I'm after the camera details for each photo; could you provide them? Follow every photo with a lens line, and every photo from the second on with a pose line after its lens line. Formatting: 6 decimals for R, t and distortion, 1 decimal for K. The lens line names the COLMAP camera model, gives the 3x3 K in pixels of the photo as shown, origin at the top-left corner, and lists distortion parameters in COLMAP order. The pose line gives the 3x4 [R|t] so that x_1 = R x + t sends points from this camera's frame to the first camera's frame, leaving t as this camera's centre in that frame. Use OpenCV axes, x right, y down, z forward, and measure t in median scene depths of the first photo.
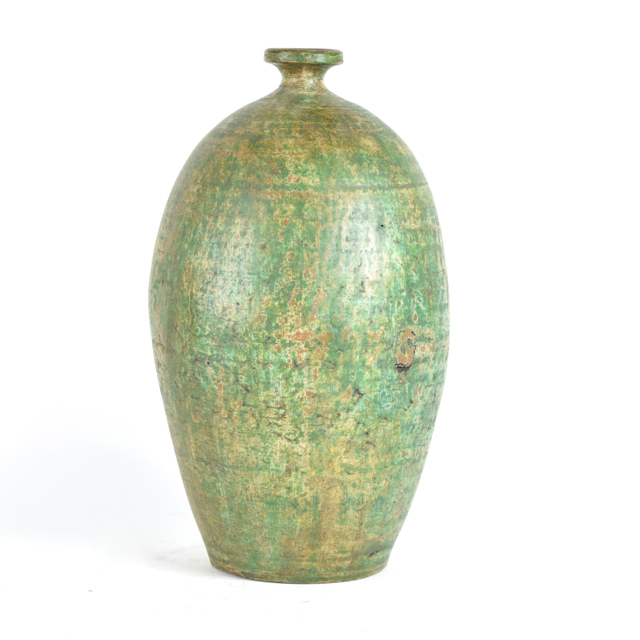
lens RADIAL K [[2271.4, 0, 320.0], [0, 2271.4, 320.0], [0, 0, 1]] dist [-0.087639, -0.495494]
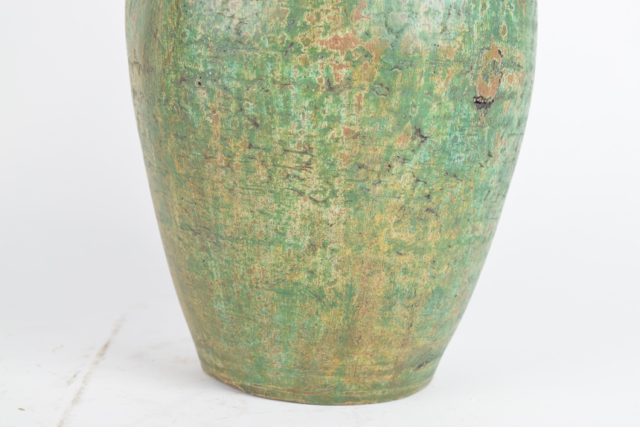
lens RADIAL K [[1269.7, 0, 320.0], [0, 1269.7, 213.5], [0, 0, 1]] dist [-0.021248, -0.037361]
pose [[0.999336, 0.034266, 0.012378, -0.016250], [-0.034665, 0.998834, 0.033605, 0.042358], [-0.011212, -0.034012, 0.999359, 0.602491]]
